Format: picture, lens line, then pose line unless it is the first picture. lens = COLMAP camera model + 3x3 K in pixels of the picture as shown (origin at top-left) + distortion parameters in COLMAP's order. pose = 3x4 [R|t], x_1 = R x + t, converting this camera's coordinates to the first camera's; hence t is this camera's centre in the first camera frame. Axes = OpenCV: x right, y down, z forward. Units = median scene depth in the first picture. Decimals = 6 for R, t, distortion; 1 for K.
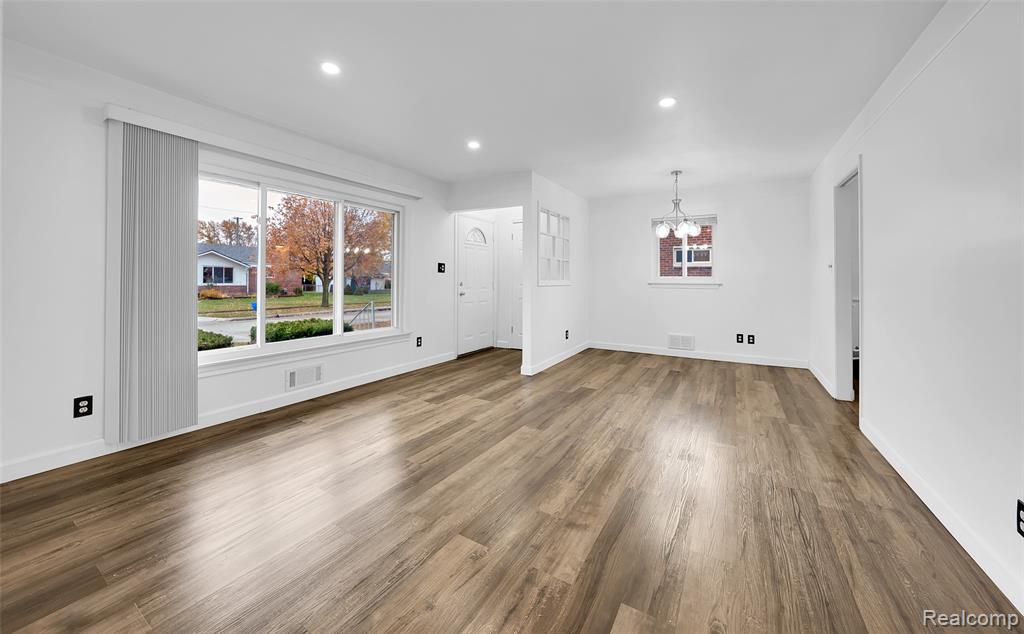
lens RADIAL K [[438.3, 0, 502.5], [0, 438.3, 275.9], [0, 0, 1]] dist [-0.004654, -0.000280]
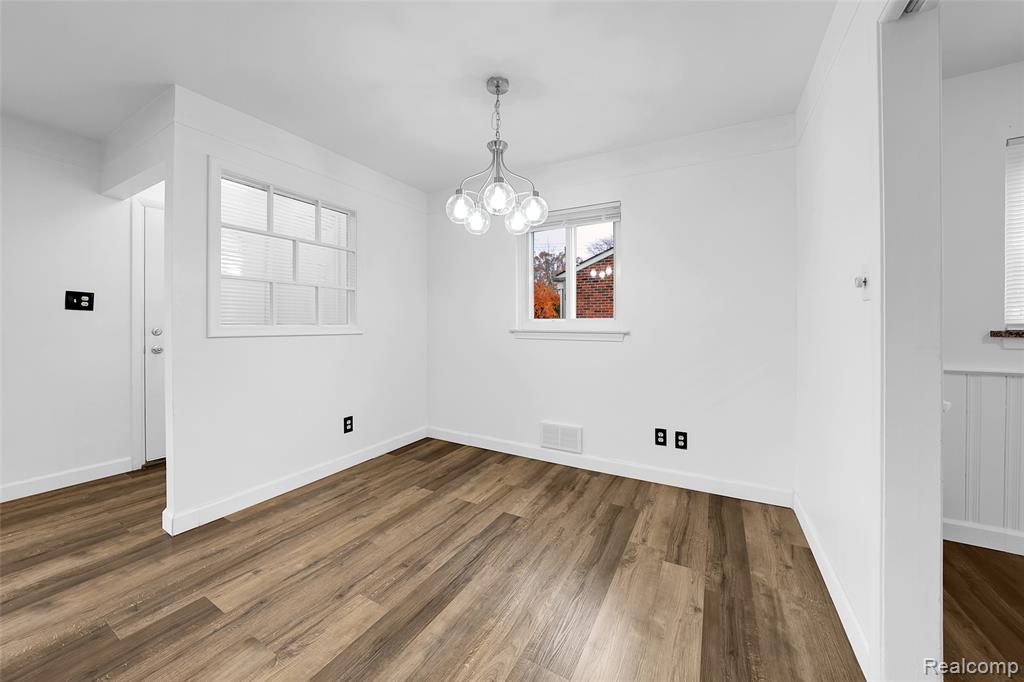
lens RADIAL K [[379.5, 0, 519.8], [0, 379.5, 327.9], [0, 0, 1]] dist [-0.023807, 0.001654]
pose [[0.999954, -0.000838, -0.009591, 0.374043], [0.000937, 0.999946, 0.010302, 0.008875], [0.009582, -0.010310, 0.999901, 0.544685]]
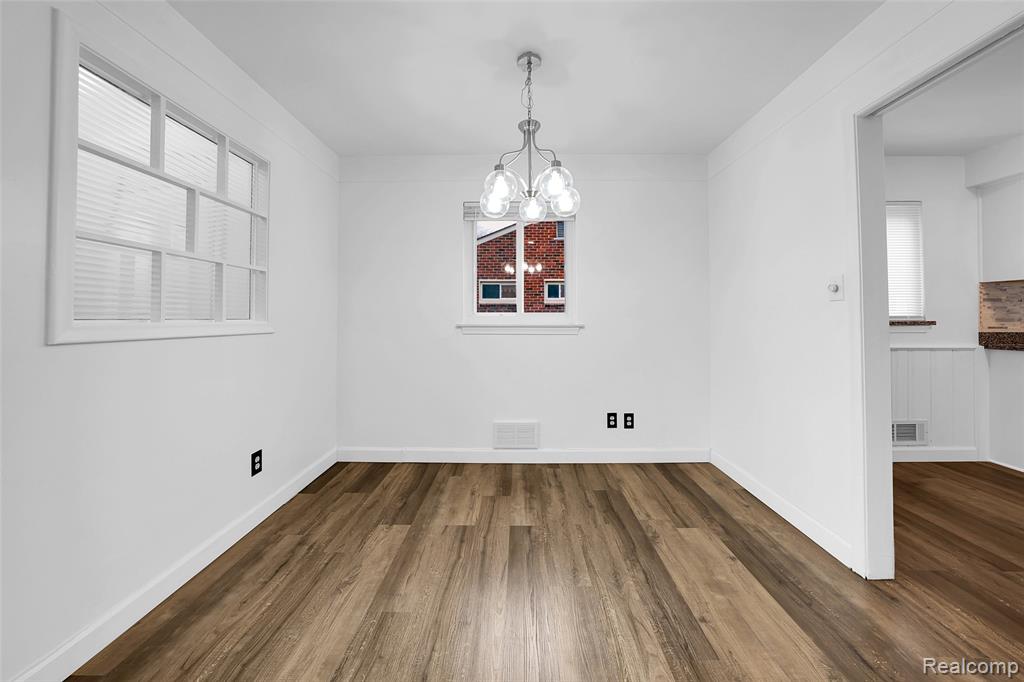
lens RADIAL K [[379.5, 0, 517.8], [0, 379.5, 312.9], [0, 0, 1]] dist [-0.023807, 0.001654]
pose [[0.873869, 0.003169, 0.486151, 0.191351], [0.001839, 0.999950, -0.009823, 0.006953], [-0.486158, 0.009478, 0.873820, 0.616819]]
